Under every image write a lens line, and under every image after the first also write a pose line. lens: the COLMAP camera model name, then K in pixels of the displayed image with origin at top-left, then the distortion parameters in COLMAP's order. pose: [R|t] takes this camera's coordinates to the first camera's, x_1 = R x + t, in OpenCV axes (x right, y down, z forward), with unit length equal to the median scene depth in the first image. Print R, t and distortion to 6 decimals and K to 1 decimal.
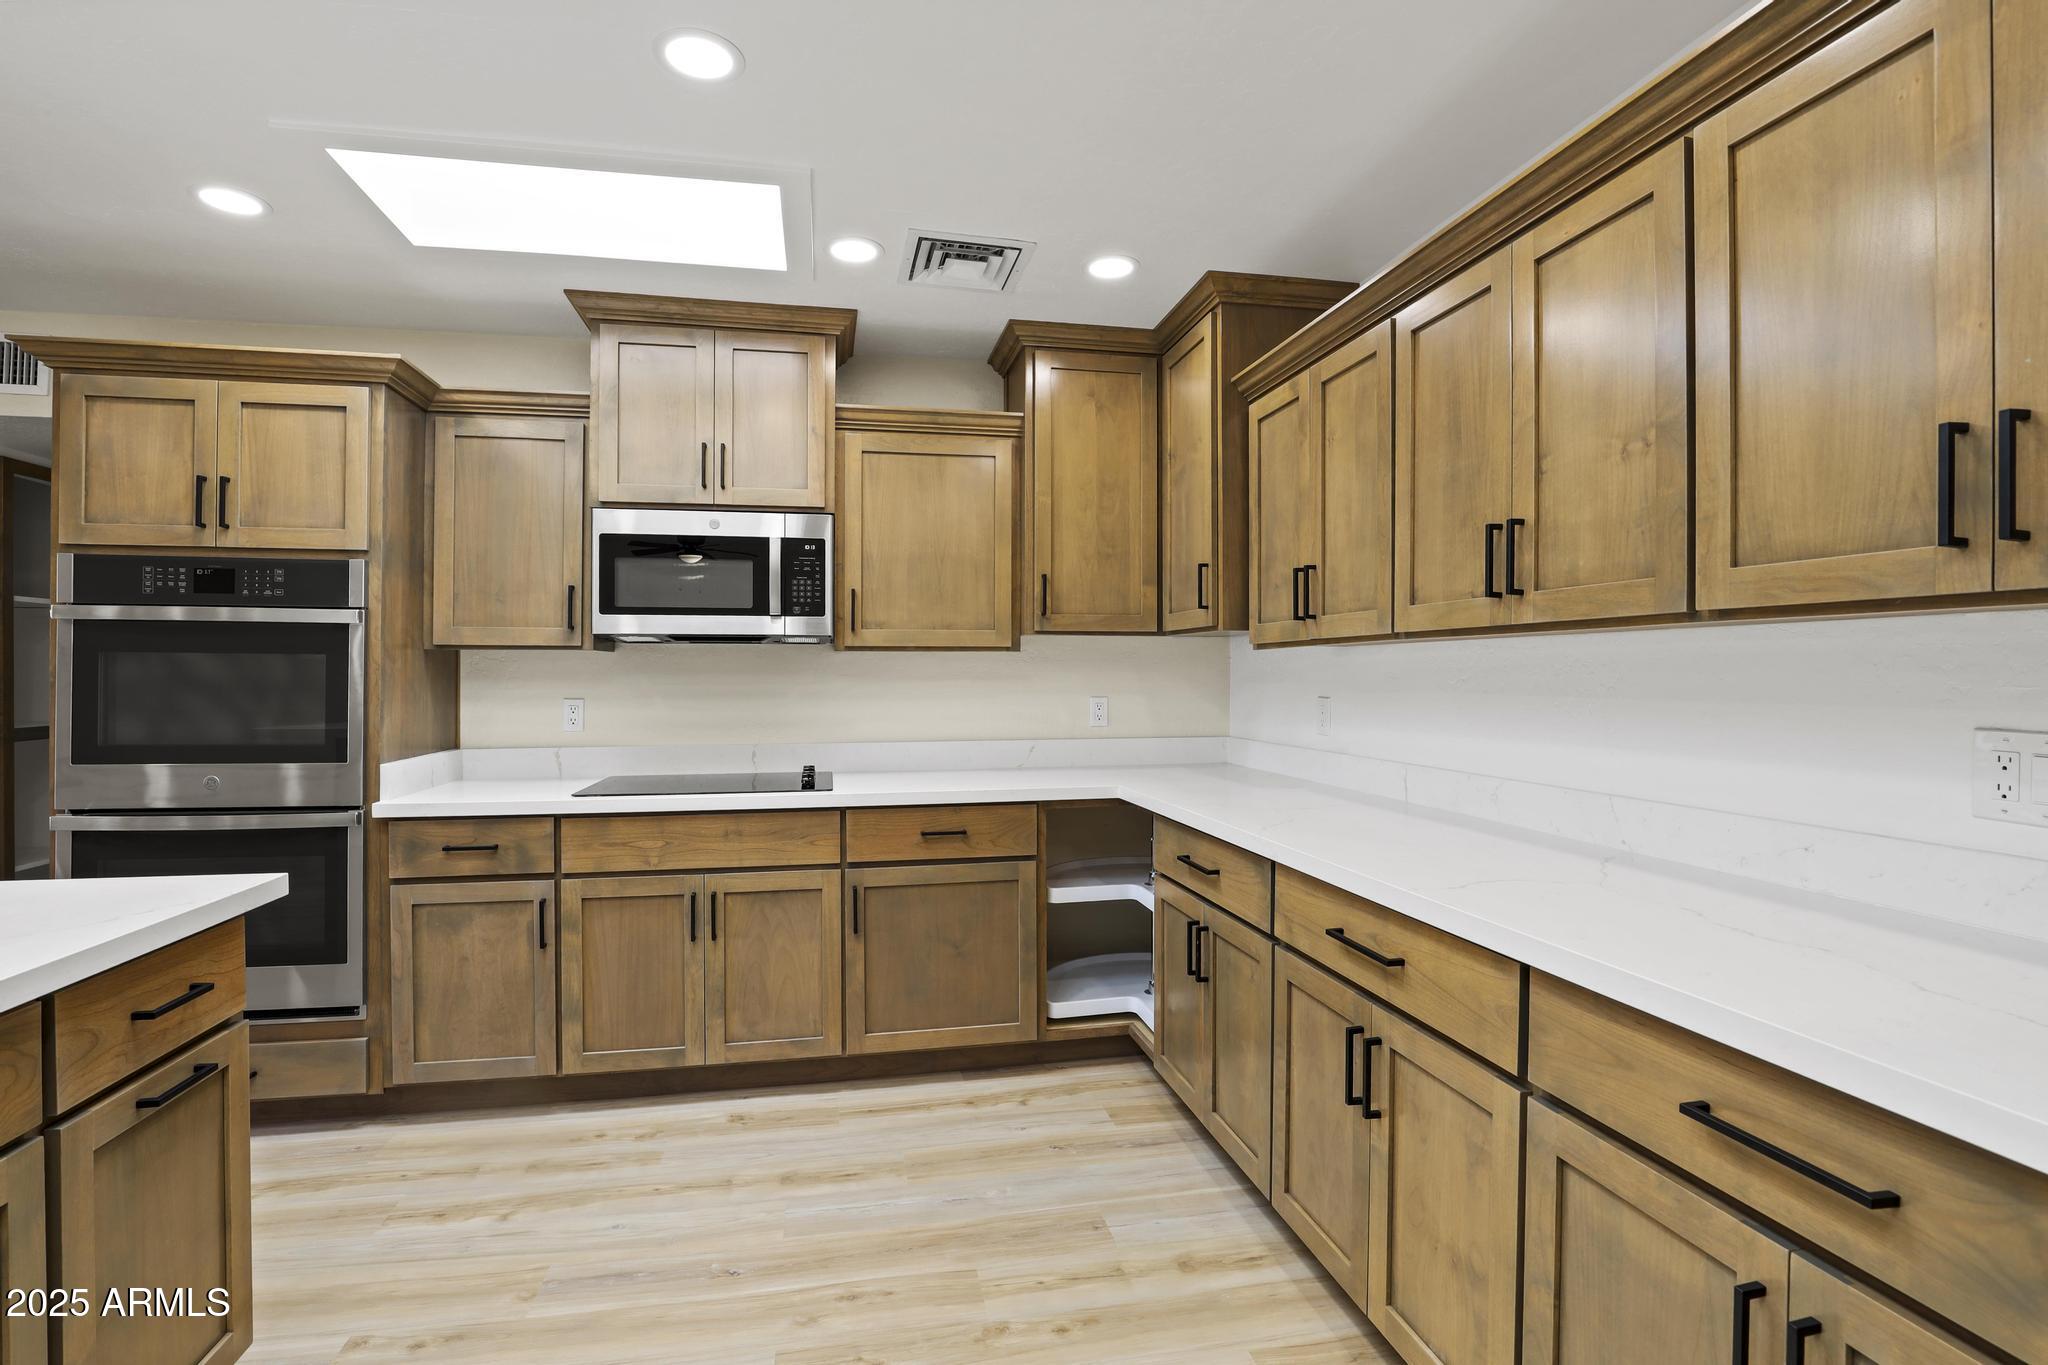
lens RADIAL K [[963.4, 0, 1018.2], [0, 963.4, 674.8], [0, 0, 1]] dist [-0.036350, 0.005264]
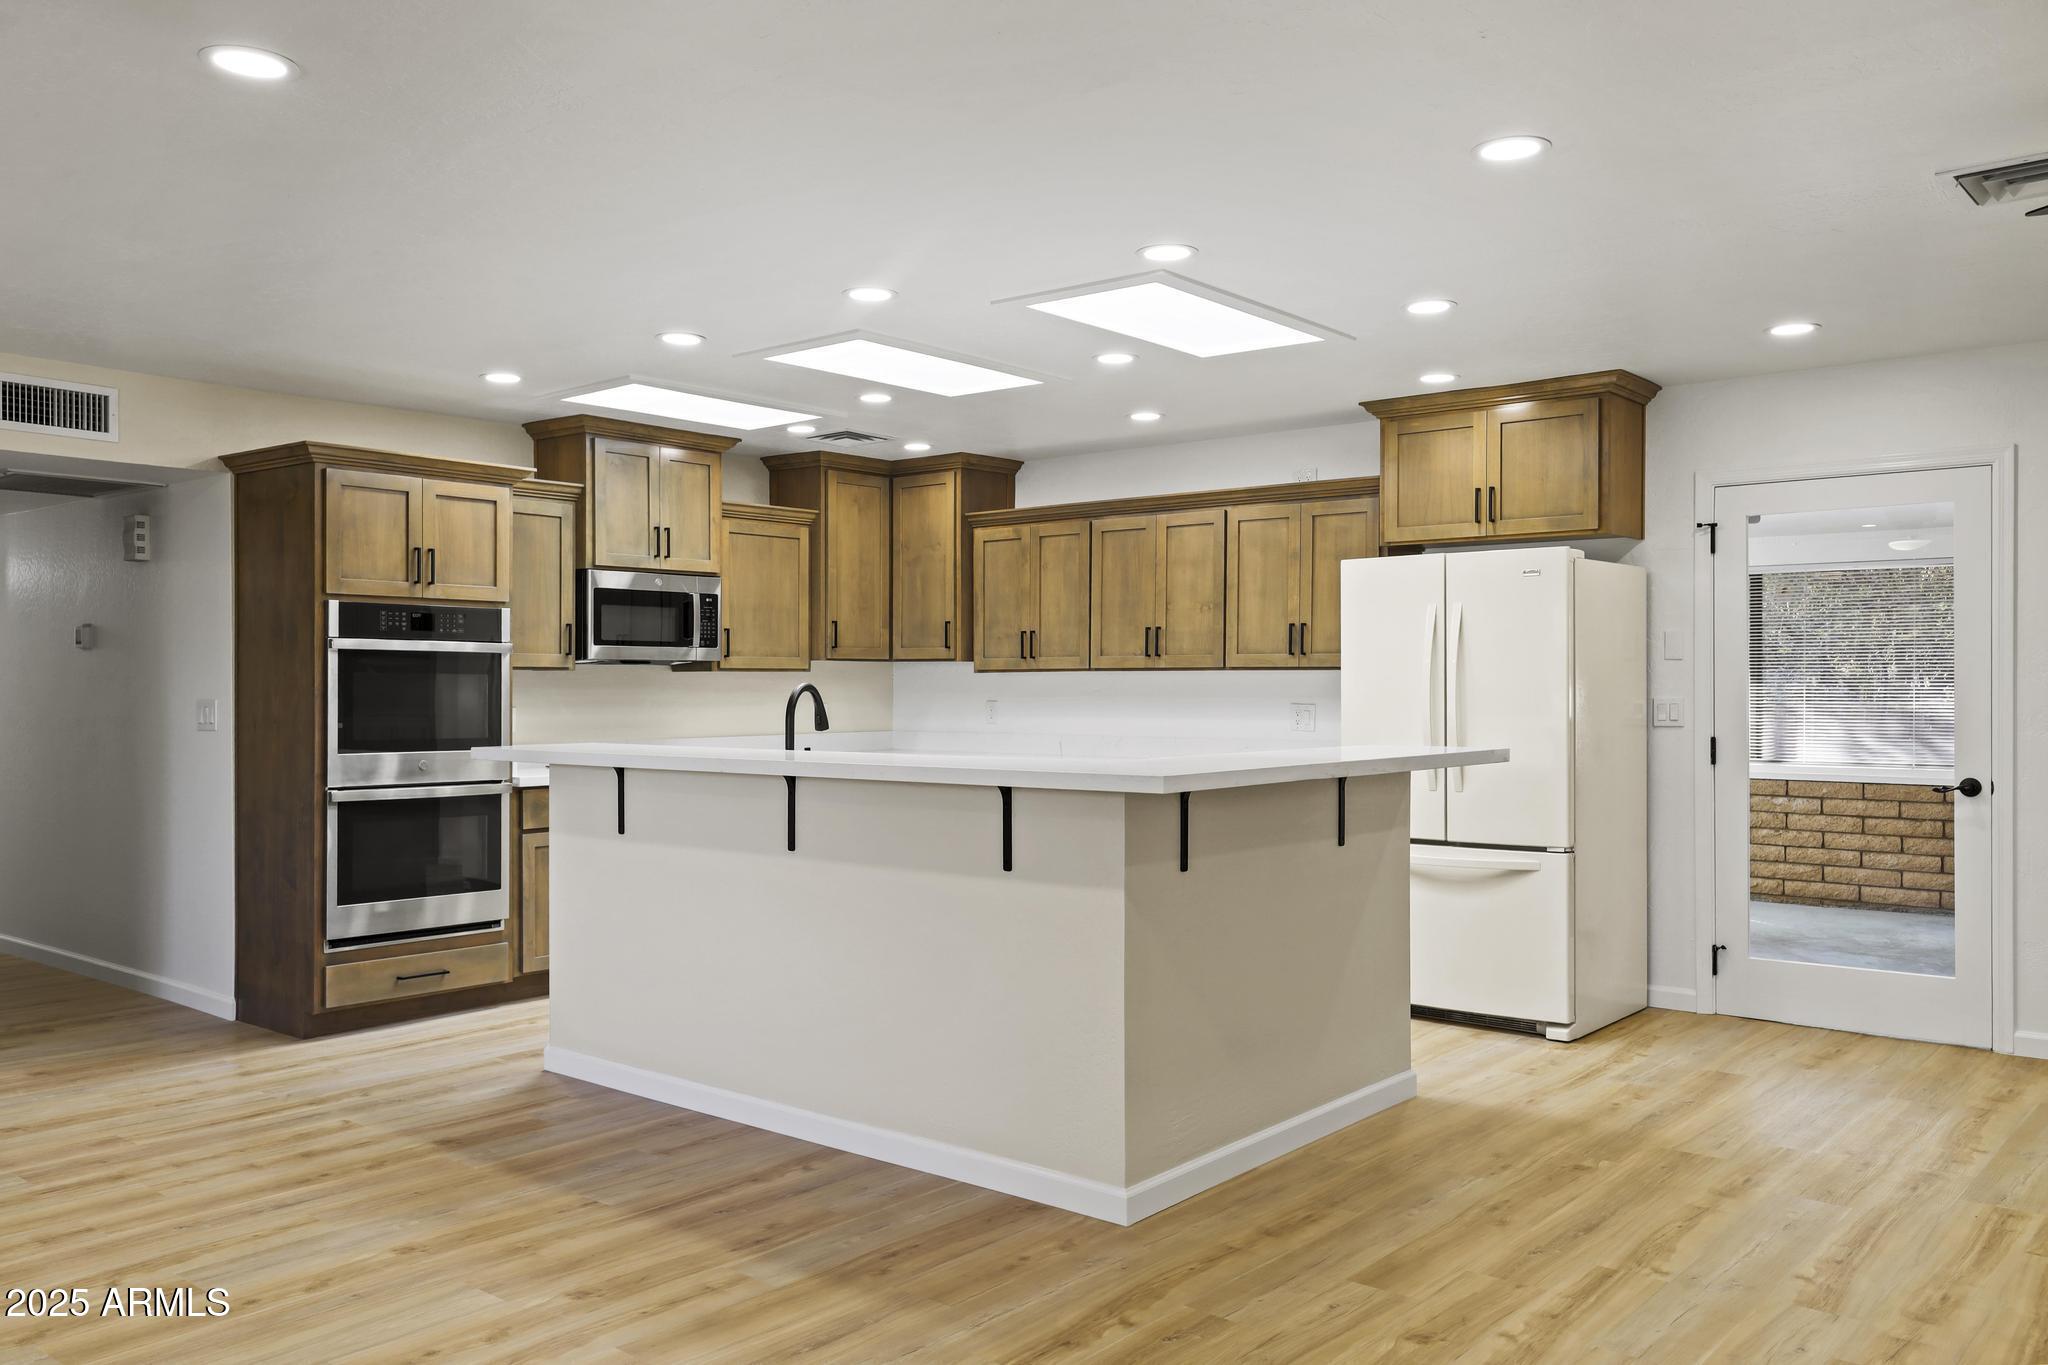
lens RADIAL K [[1579.5, 0, 1024.0], [0, 1579.5, 682.5], [0, 0, 1]] dist [0.007224, 0.004020]
pose [[0.780691, 0.000494, 0.624917, -1.611221], [0.000799, 0.999998, -0.001788, -0.004281], [-0.624917, 0.001895, 0.780689, -1.393302]]
